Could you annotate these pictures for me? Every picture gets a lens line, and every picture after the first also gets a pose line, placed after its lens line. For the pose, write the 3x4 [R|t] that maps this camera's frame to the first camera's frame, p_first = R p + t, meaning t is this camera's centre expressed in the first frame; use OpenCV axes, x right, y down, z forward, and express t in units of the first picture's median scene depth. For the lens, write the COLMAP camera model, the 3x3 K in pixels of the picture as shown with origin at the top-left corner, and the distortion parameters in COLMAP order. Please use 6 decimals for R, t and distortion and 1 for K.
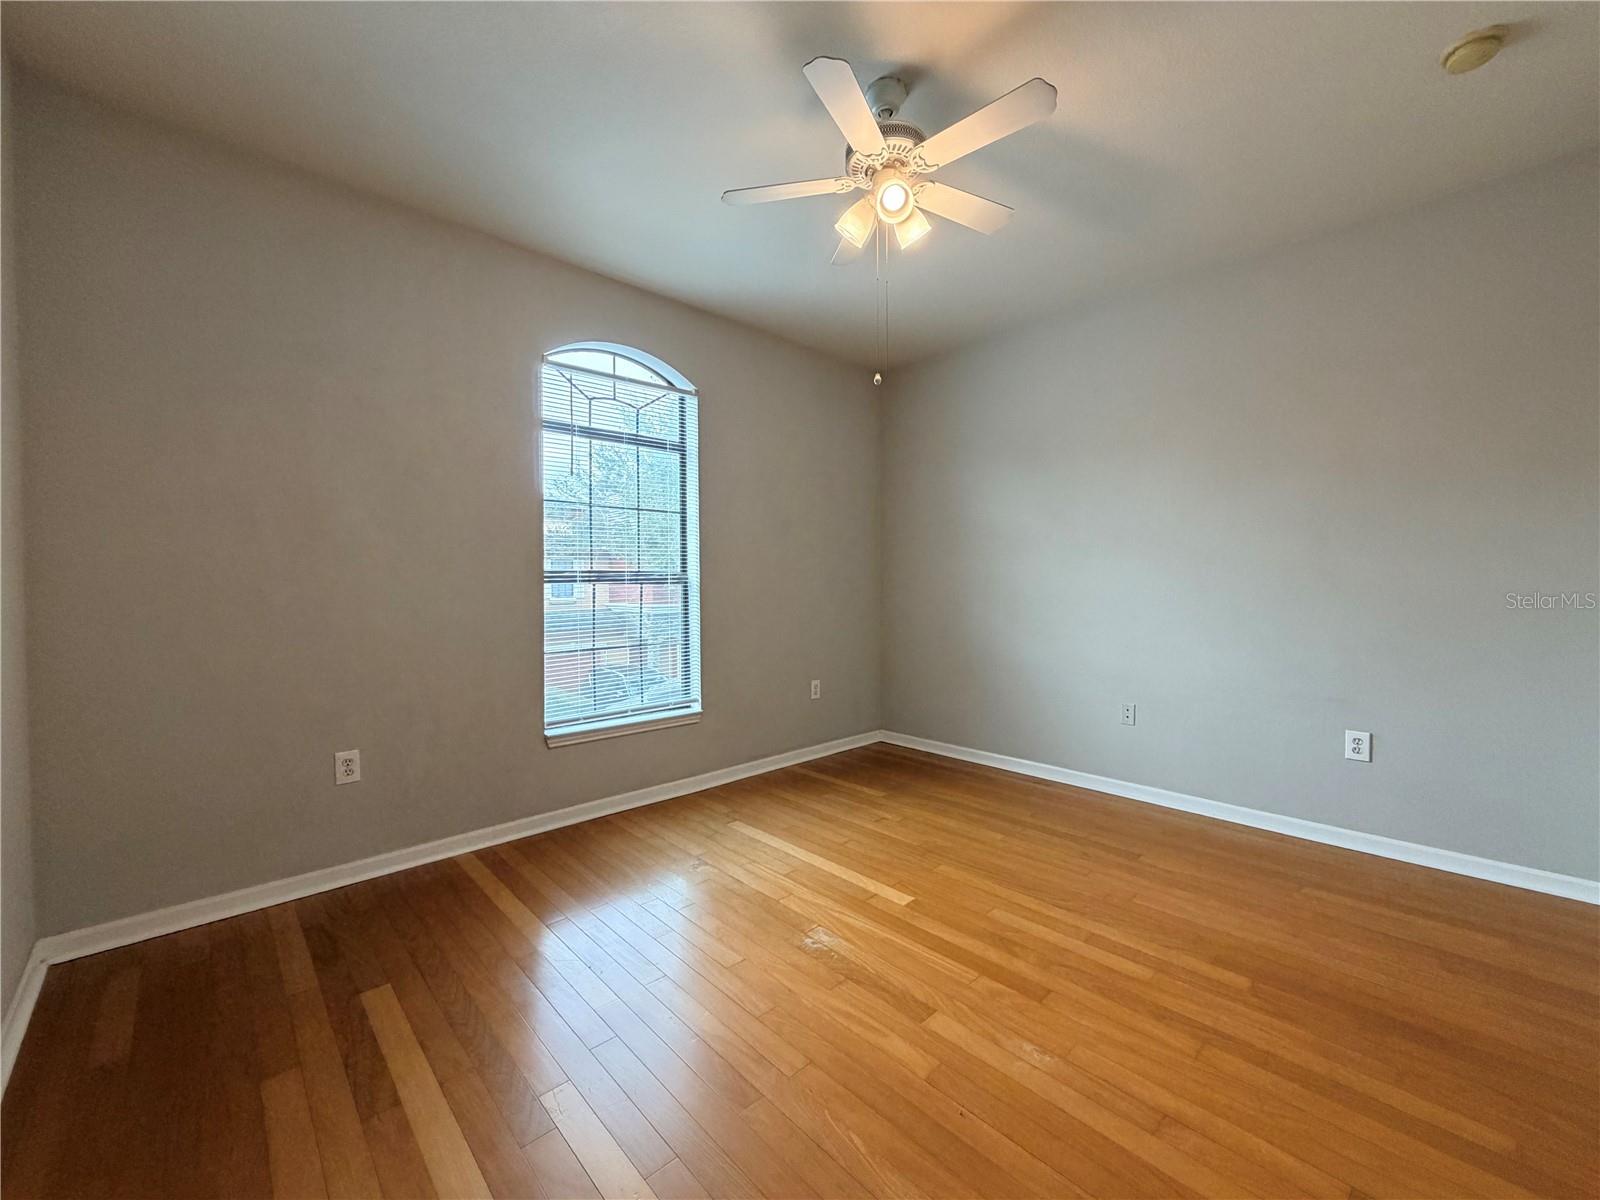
lens RADIAL K [[640.0, 0, 795.2], [0, 640.0, 598.5], [0, 0, 1]] dist [0.009682, 0.000145]
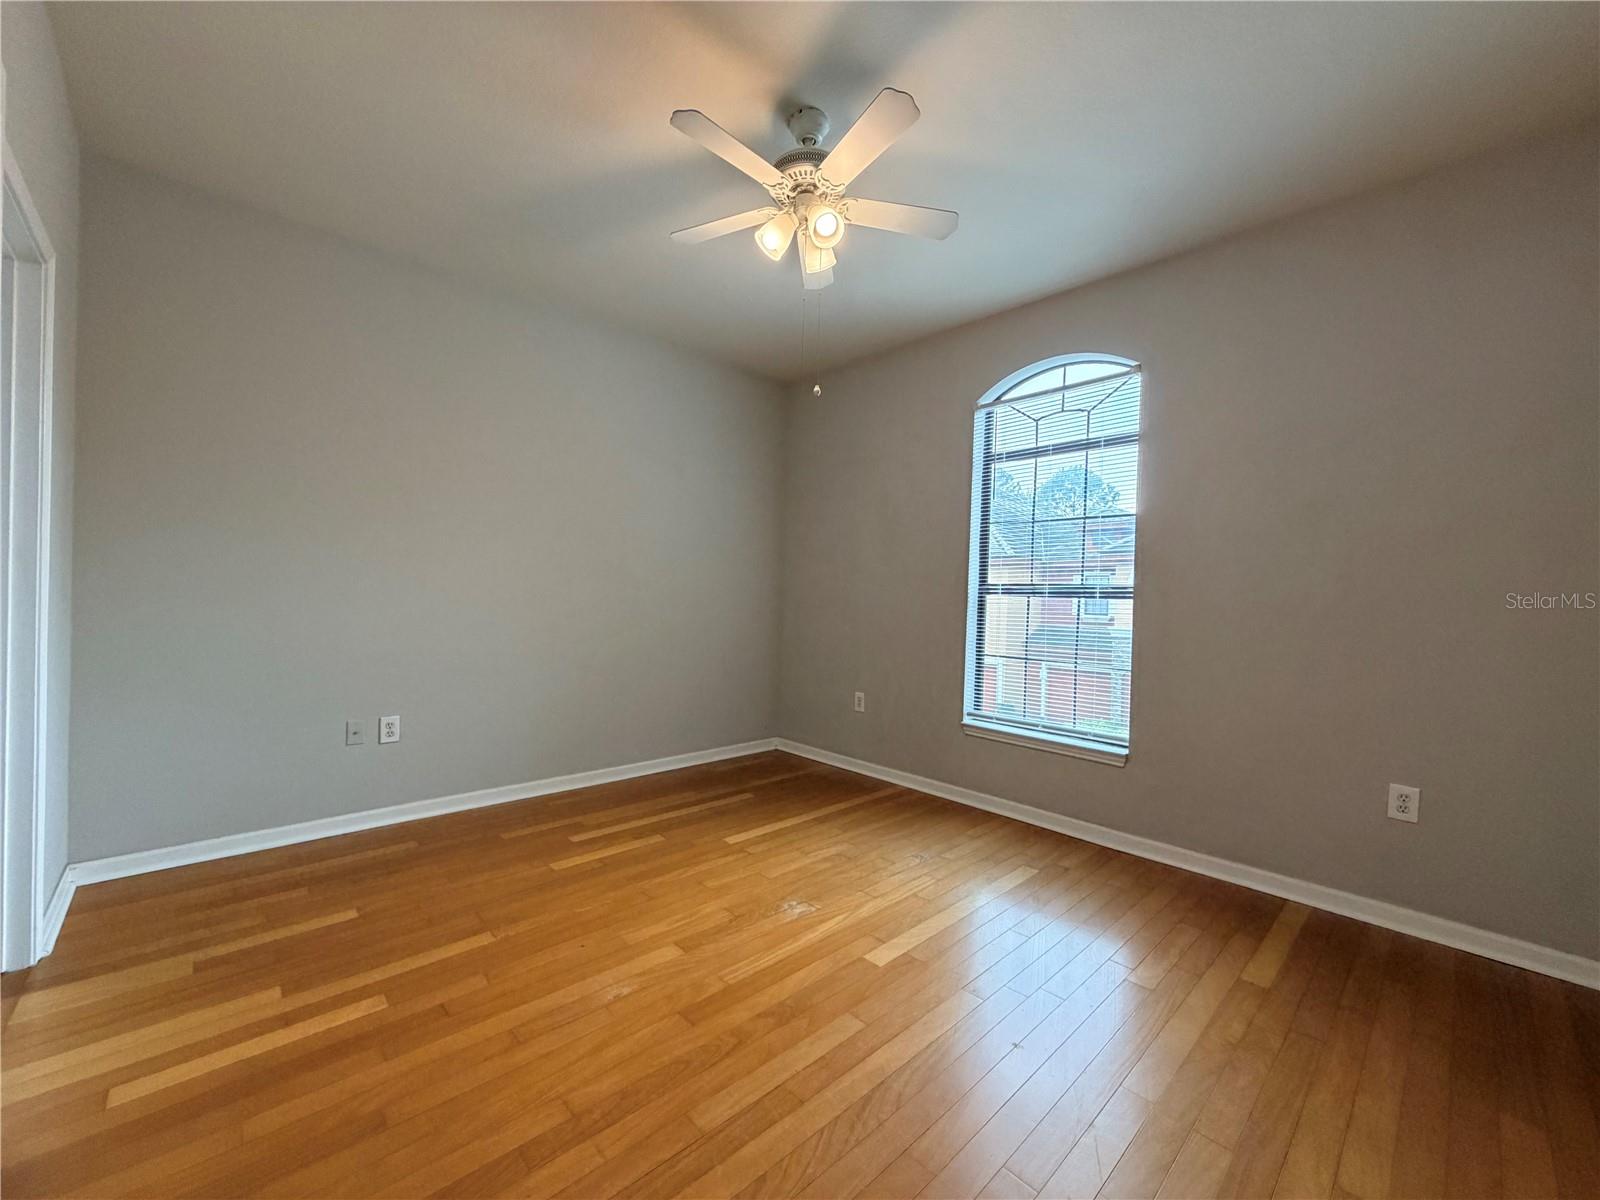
lens RADIAL K [[640.0, 0, 795.2], [0, 640.0, 598.5], [0, 0, 1]] dist [0.009682, 0.000145]
pose [[0.000806, 0.010007, -0.999950, 0.799249], [-0.049132, 0.998743, 0.009956, -0.012501], [0.998792, 0.049121, 0.001297, 0.675726]]
